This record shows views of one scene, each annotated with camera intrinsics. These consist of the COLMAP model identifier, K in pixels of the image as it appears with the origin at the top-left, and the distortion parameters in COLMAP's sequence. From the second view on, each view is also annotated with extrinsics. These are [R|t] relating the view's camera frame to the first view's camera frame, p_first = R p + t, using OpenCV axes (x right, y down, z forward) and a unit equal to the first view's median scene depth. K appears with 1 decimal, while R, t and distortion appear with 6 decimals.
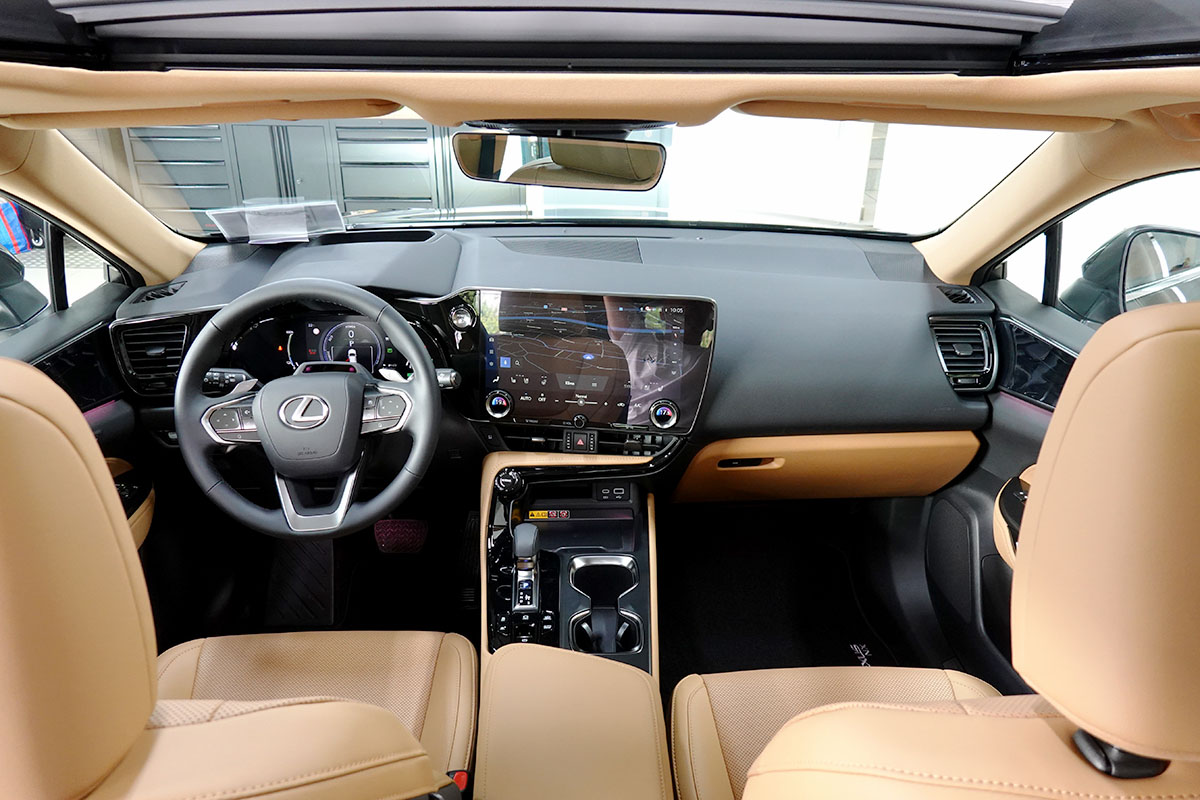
lens RADIAL K [[875.9, 0, 596.9], [0, 875.9, 407.0], [0, 0, 1]] dist [0.007436, 0.004616]
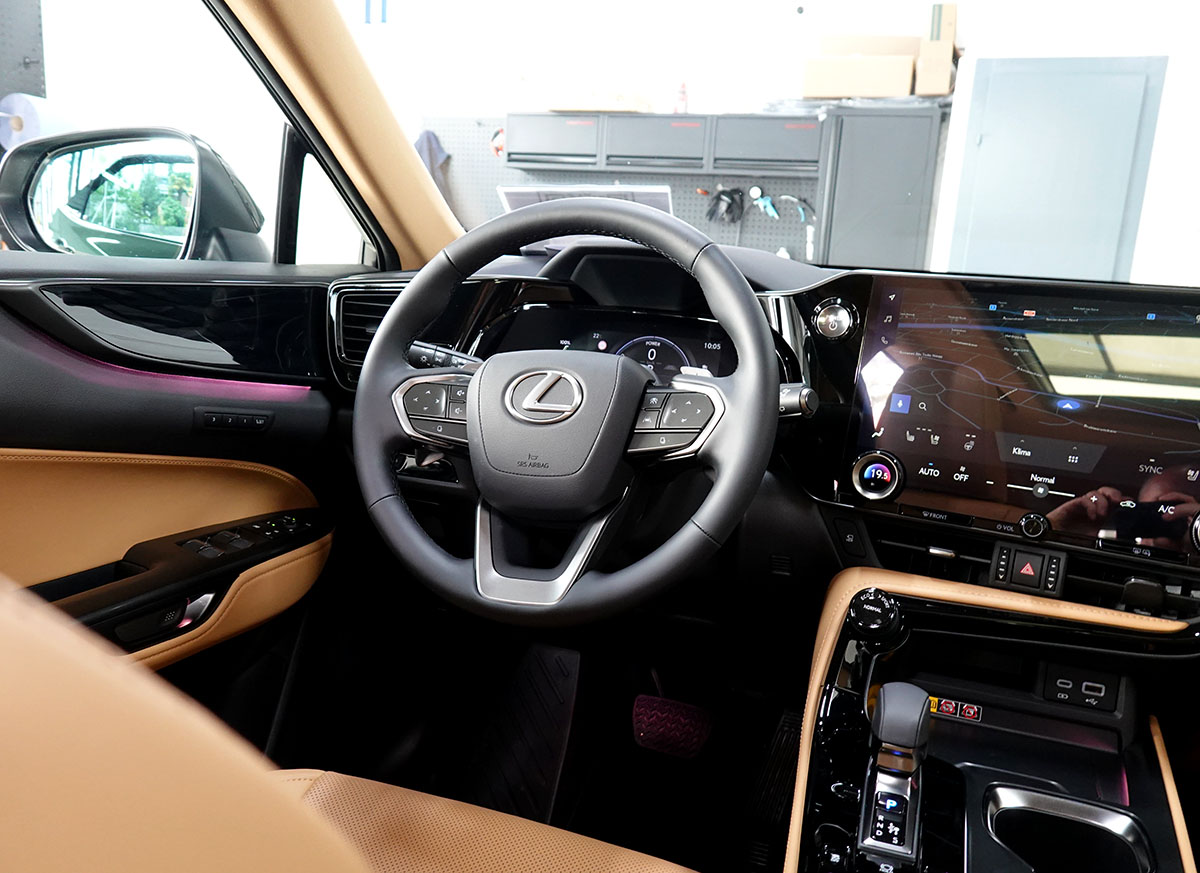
lens RADIAL K [[971.1, 0, 593.5], [0, 971.1, 446.3], [0, 0, 1]] dist [0.010102, -0.006494]
pose [[0.922207, 0.121912, -0.366976, -0.057097], [-0.206627, 0.957518, -0.201157, 0.148793], [0.326862, 0.261336, 0.908221, 0.400773]]
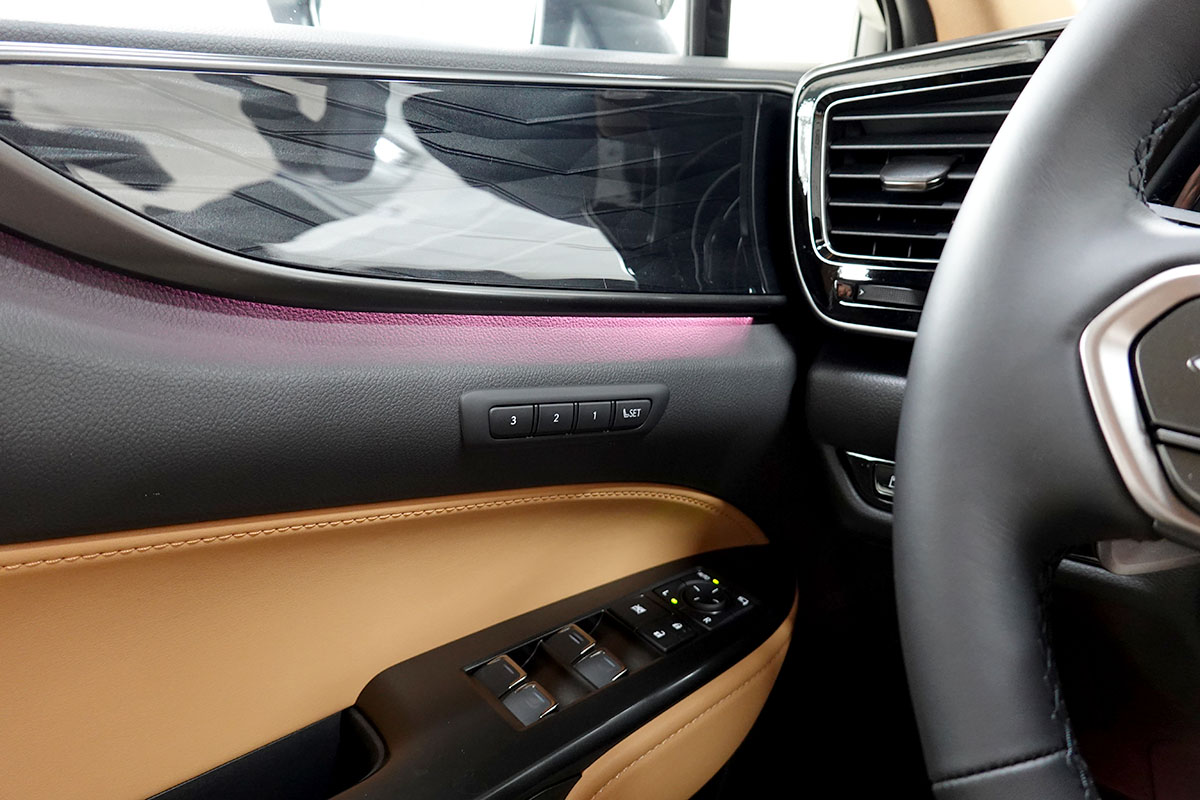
lens RADIAL K [[875.9, 0, 596.9], [0, 875.9, 407.0], [0, 0, 1]] dist [0.007436, 0.004616]
pose [[0.664415, 0.185578, -0.723956, -0.364475], [-0.273654, 0.961817, -0.004597, 0.039355], [0.695461, 0.201168, 0.689830, 0.776421]]
